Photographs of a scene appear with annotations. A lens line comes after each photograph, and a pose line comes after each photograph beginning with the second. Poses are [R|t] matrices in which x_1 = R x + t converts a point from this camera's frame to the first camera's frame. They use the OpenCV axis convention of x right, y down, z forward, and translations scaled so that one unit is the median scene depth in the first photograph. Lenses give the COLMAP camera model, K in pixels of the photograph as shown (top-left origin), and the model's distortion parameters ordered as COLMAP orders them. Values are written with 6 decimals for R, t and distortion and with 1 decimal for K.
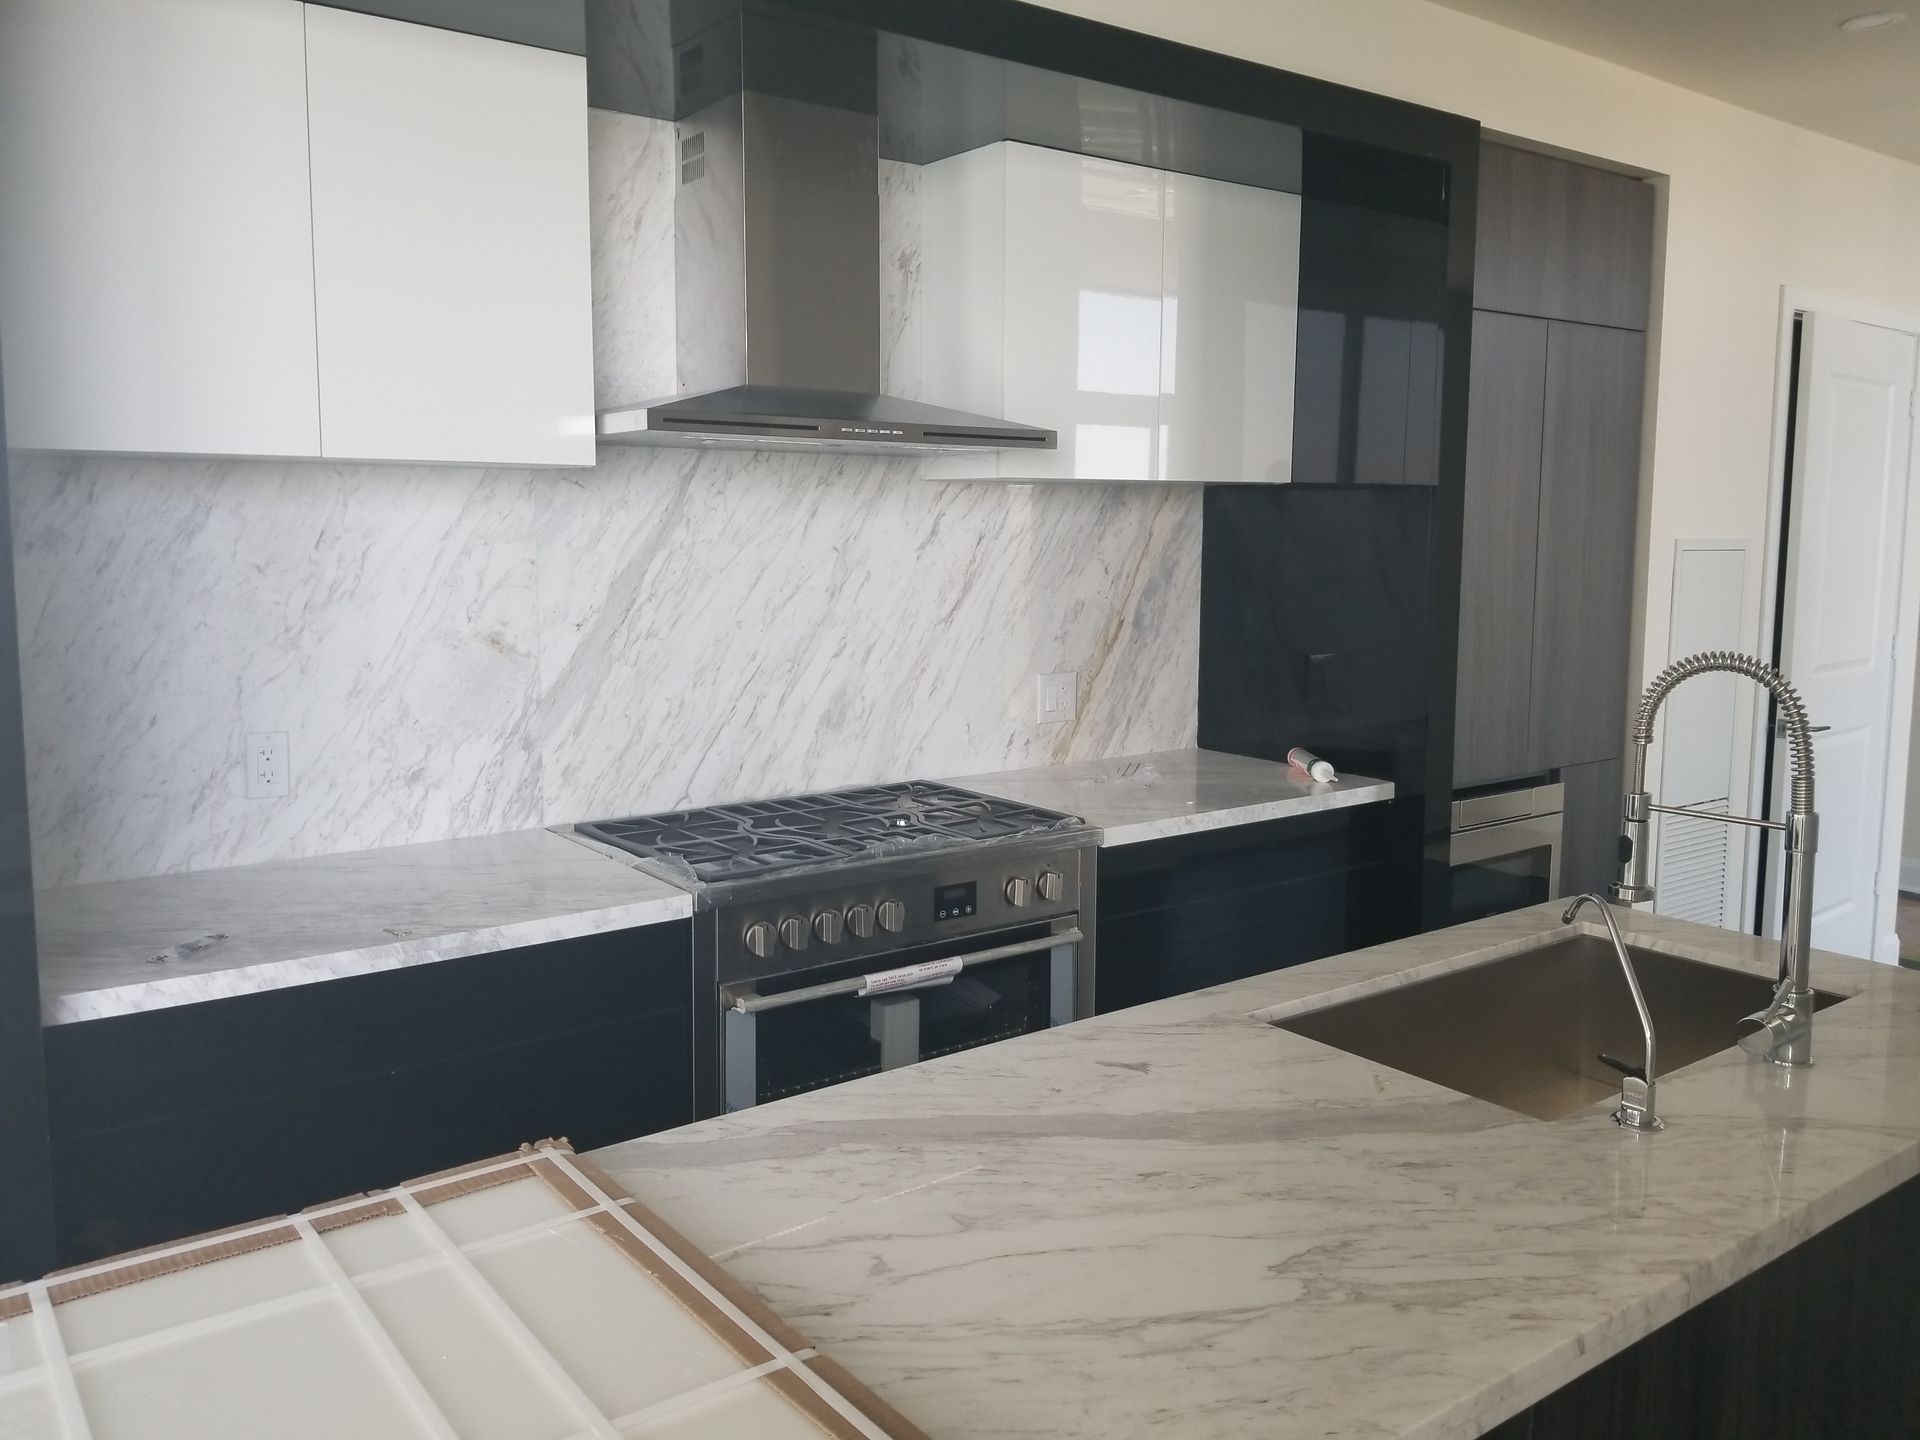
lens RADIAL K [[1525.9, 0, 949.6], [0, 1525.9, 761.8], [0, 0, 1]] dist [0.120490, -0.222727]
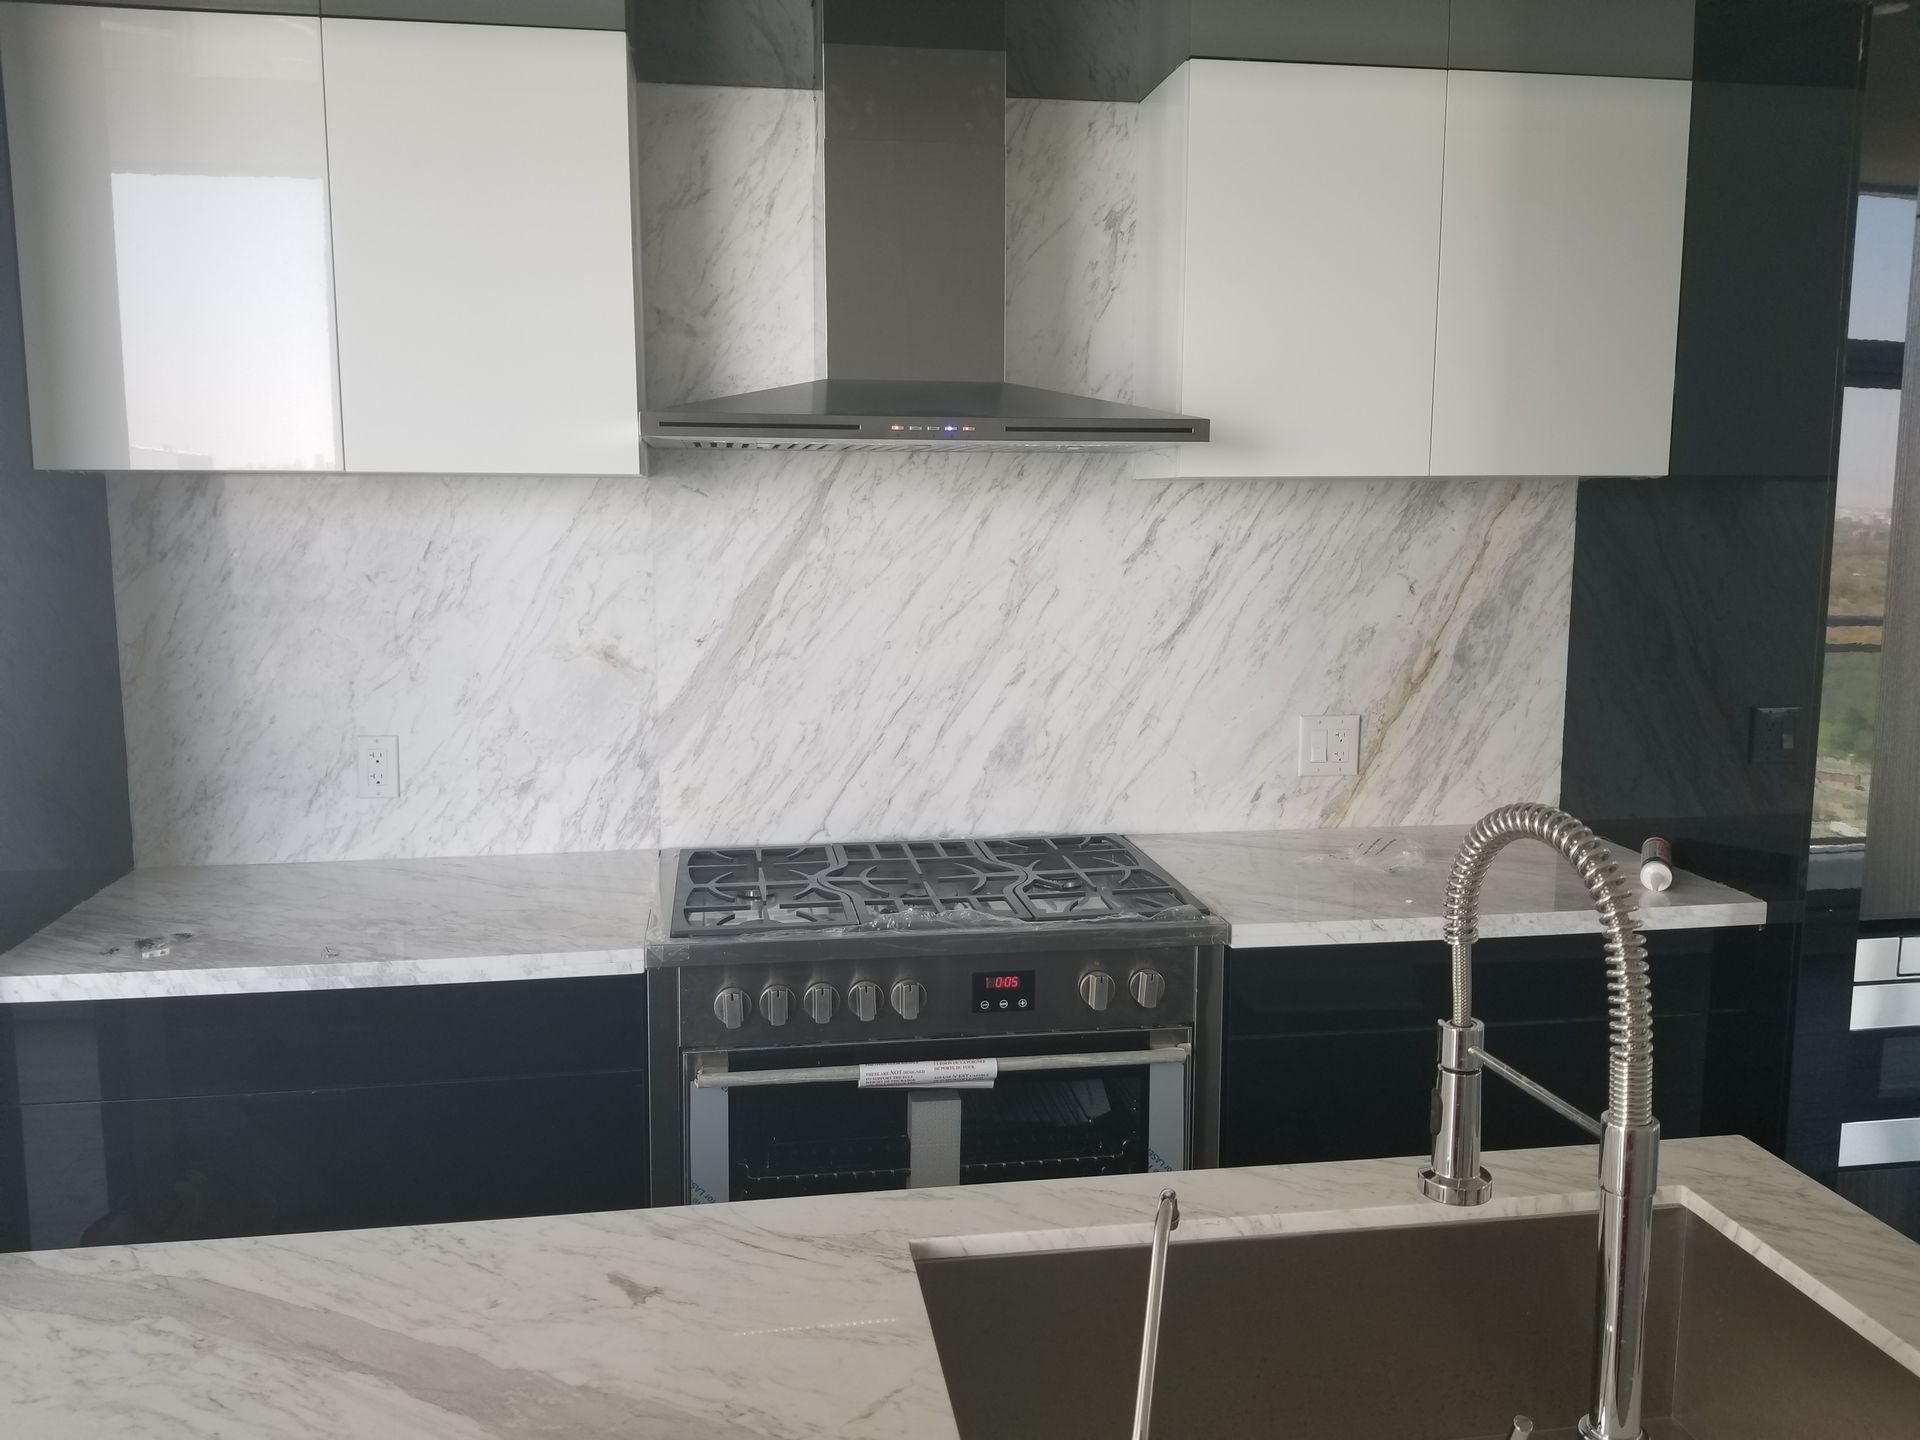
lens RADIAL K [[1525.9, 0, 949.6], [0, 1525.9, 761.8], [0, 0, 1]] dist [0.120490, -0.222727]
pose [[0.878401, 0.077621, -0.471579, 0.350717], [-0.072436, 0.996946, 0.029169, -0.054032], [0.472403, 0.008537, 0.881341, 0.243768]]
